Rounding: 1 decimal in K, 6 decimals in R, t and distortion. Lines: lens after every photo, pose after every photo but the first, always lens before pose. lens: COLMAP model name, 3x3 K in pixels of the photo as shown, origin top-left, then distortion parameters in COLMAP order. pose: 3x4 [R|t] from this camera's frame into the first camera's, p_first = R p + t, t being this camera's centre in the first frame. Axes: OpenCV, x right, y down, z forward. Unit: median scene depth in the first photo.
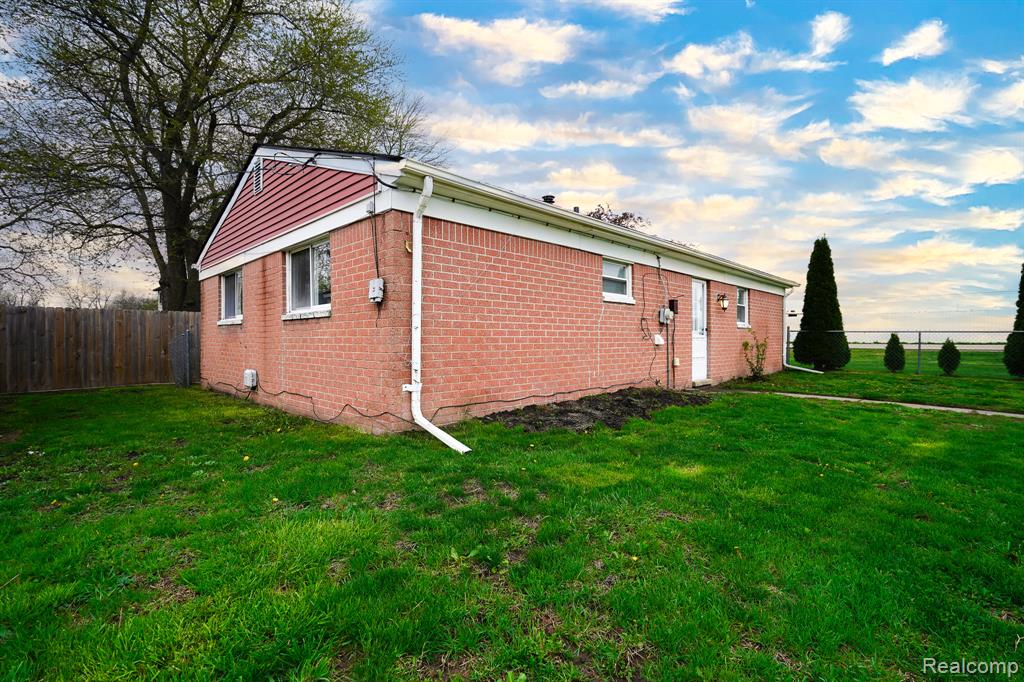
lens RADIAL K [[468.3, 0, 513.9], [0, 468.3, 335.2], [0, 0, 1]] dist [-0.001824, -0.000139]
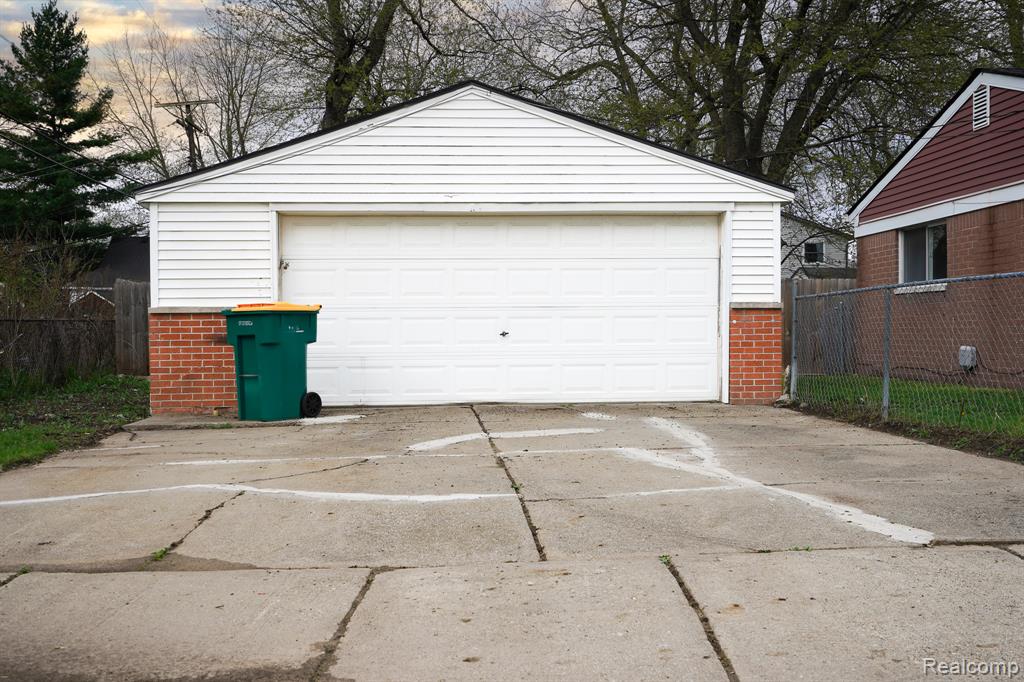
lens RADIAL K [[1032.1, 0, 512.0], [0, 1032.1, 341.0], [0, 0, 1]] dist [-0.001547, -0.005549]
pose [[0.748902, 0.003725, -0.662670, 0.024532], [0.009997, 0.999807, 0.016918, 0.020236], [0.662605, -0.019295, 0.748720, -0.658122]]
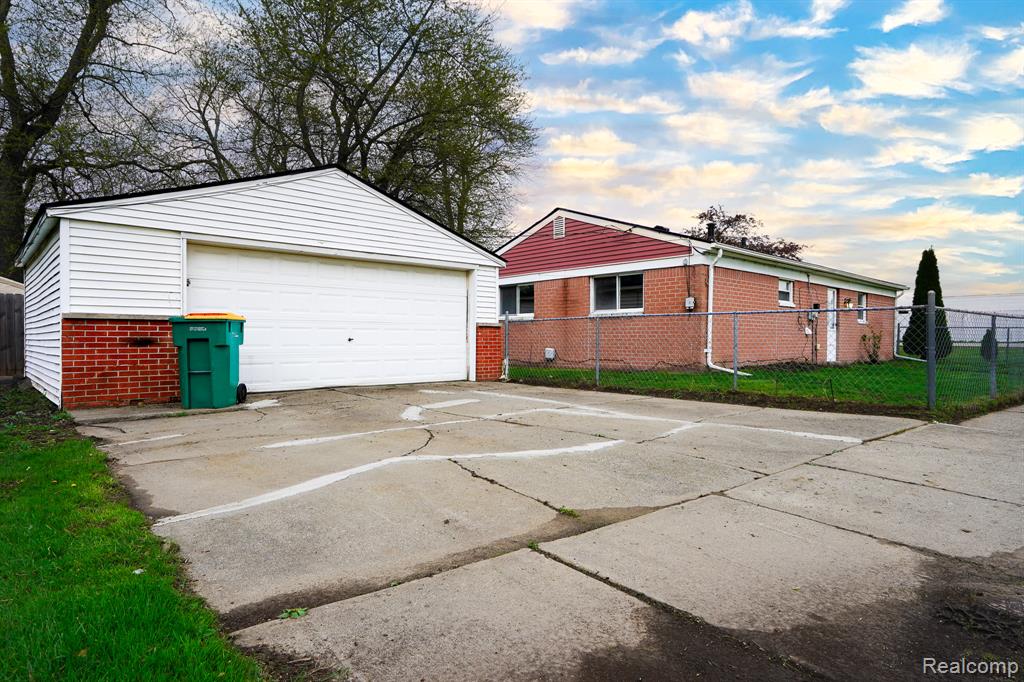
lens RADIAL K [[583.3, 0, 512.0], [0, 583.3, 341.0], [0, 0, 1]] dist [0.005325, 0.000987]
pose [[0.998565, 0.005665, -0.053253, -0.442667], [-0.005125, 0.999934, 0.010270, 0.022803], [0.053308, -0.009982, 0.998528, -0.753058]]
